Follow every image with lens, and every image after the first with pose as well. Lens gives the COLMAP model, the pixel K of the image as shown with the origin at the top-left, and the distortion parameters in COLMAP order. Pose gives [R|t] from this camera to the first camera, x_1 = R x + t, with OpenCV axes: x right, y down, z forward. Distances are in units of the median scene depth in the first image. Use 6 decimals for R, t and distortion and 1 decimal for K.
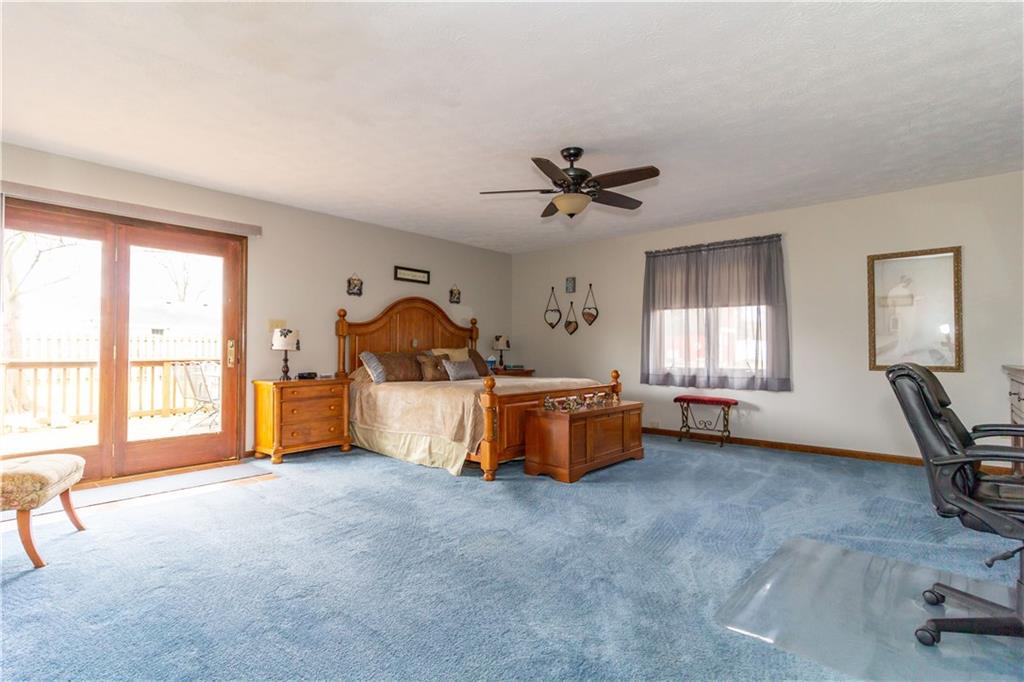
lens RADIAL K [[484.1, 0, 508.5], [0, 484.1, 342.7], [0, 0, 1]] dist [0.003967, 0.000595]
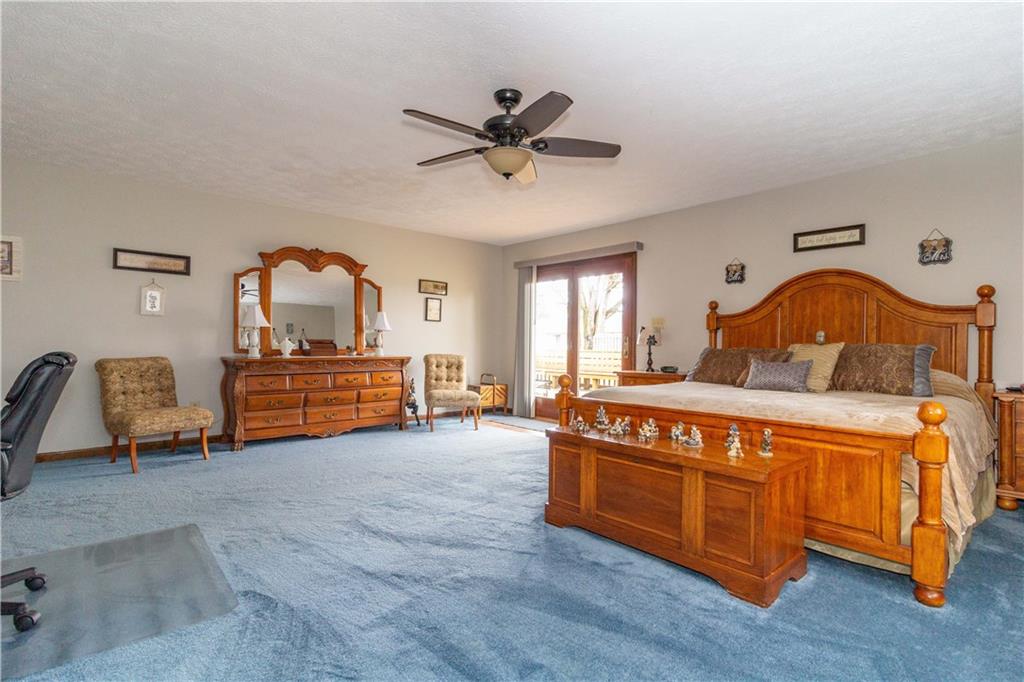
lens RADIAL K [[484.1, 0, 508.5], [0, 484.1, 342.7], [0, 0, 1]] dist [0.003967, 0.000595]
pose [[-0.109083, -0.000809, -0.994032, 0.628118], [0.004992, 0.999987, -0.001361, 0.009390], [0.994020, -0.005110, -0.109077, 0.724227]]
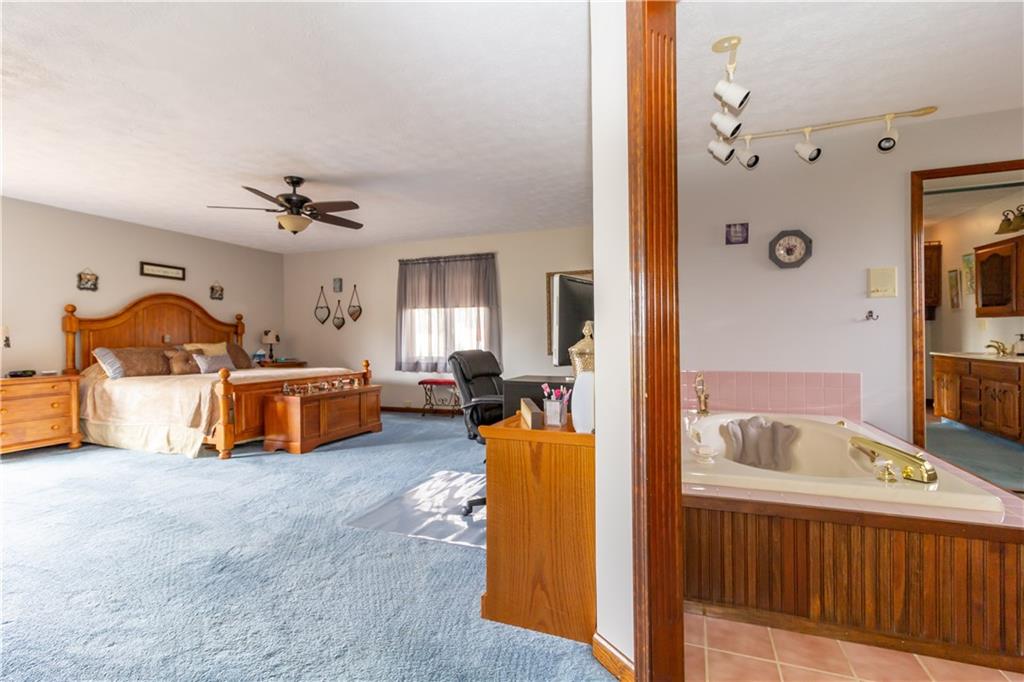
lens RADIAL K [[467.5, 0, 512.0], [0, 467.5, 341.0], [0, 0, 1]] dist [0.002443, 0.000382]
pose [[0.934282, -0.011465, 0.356352, 0.152700], [0.006751, 0.999873, 0.014470, -0.003695], [-0.356472, -0.011113, 0.934240, -0.201931]]
